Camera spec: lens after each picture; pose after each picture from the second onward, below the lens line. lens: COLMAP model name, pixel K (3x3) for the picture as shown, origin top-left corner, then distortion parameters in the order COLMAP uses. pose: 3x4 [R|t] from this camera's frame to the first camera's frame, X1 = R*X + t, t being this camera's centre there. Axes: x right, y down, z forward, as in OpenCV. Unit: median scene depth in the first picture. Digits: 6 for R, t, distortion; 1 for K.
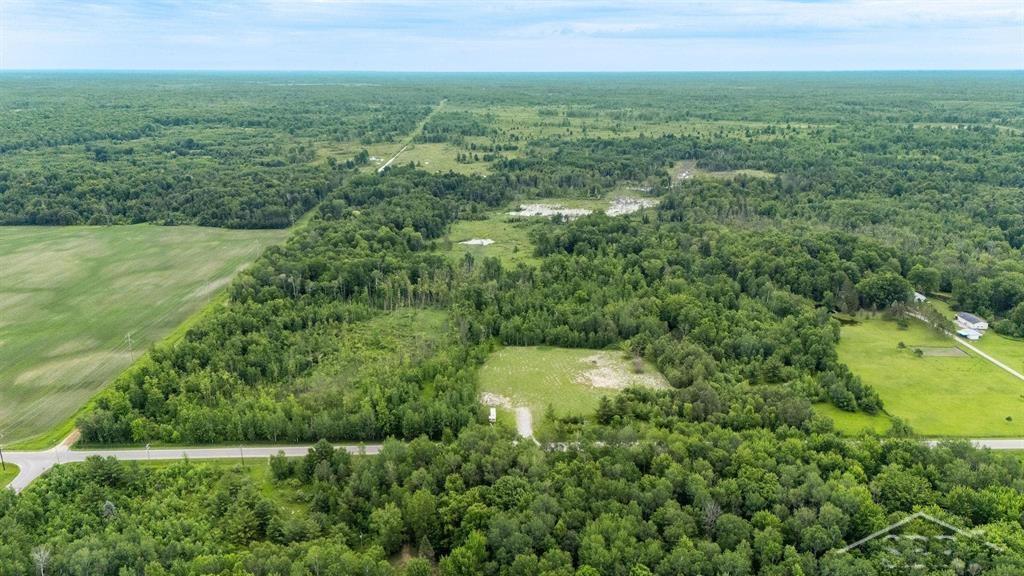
lens RADIAL K [[744.9, 0, 510.5], [0, 744.9, 290.0], [0, 0, 1]] dist [0.091305, -0.093818]
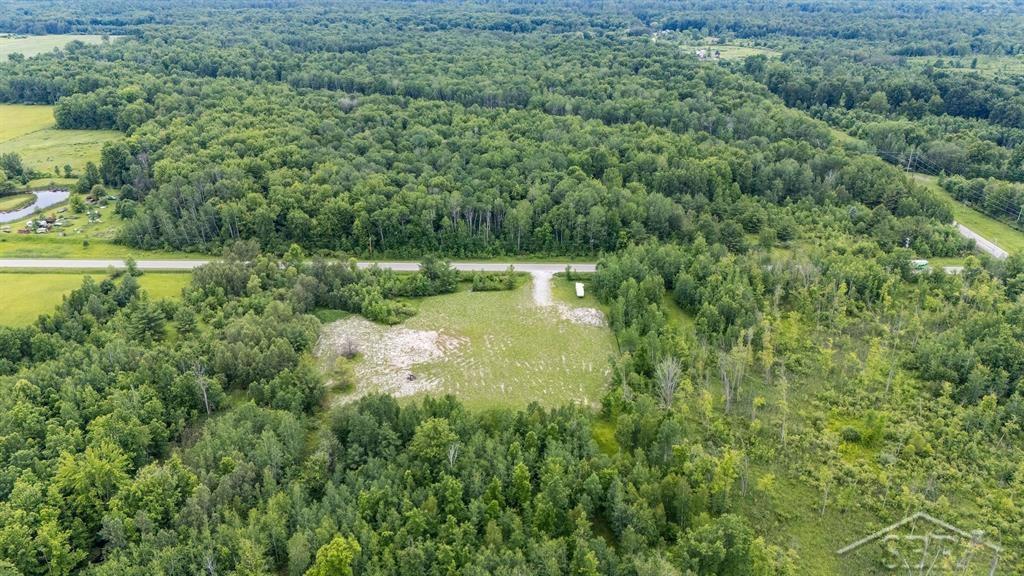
lens RADIAL K [[744.9, 0, 510.5], [0, 744.9, 290.0], [0, 0, 1]] dist [0.091305, -0.093818]
pose [[-0.999329, -0.019078, 0.031277, 0.014930], [0.005555, 0.764943, 0.644075, -0.197339], [-0.036213, 0.643816, -0.764323, 0.878730]]
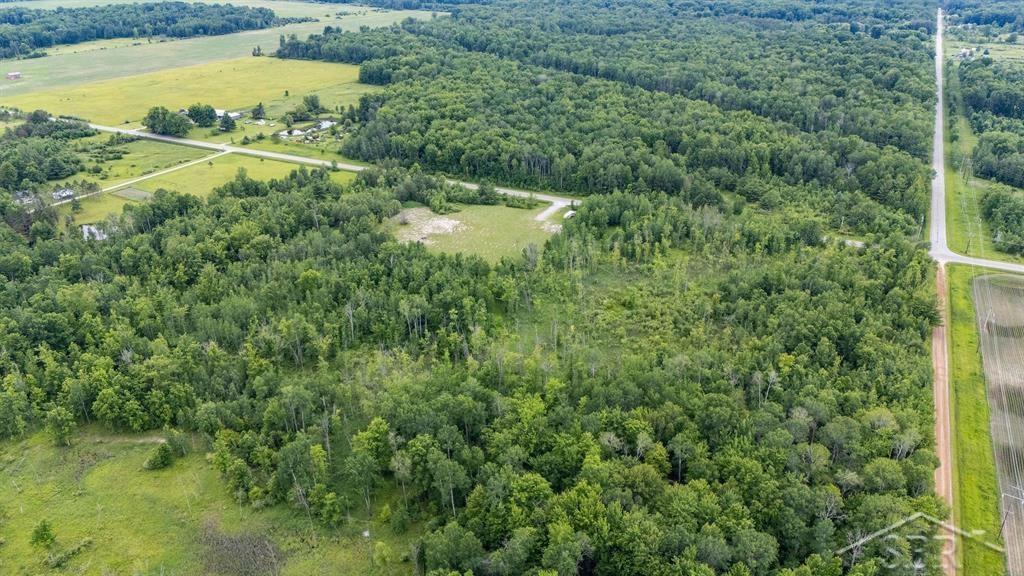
lens RADIAL K [[744.9, 0, 510.5], [0, 744.9, 290.0], [0, 0, 1]] dist [0.091305, -0.093818]
pose [[-0.886688, -0.200879, 0.416452, -0.255564], [0.128442, 0.758231, 0.639209, -0.289311], [-0.444171, 0.620269, -0.646513, 1.029029]]
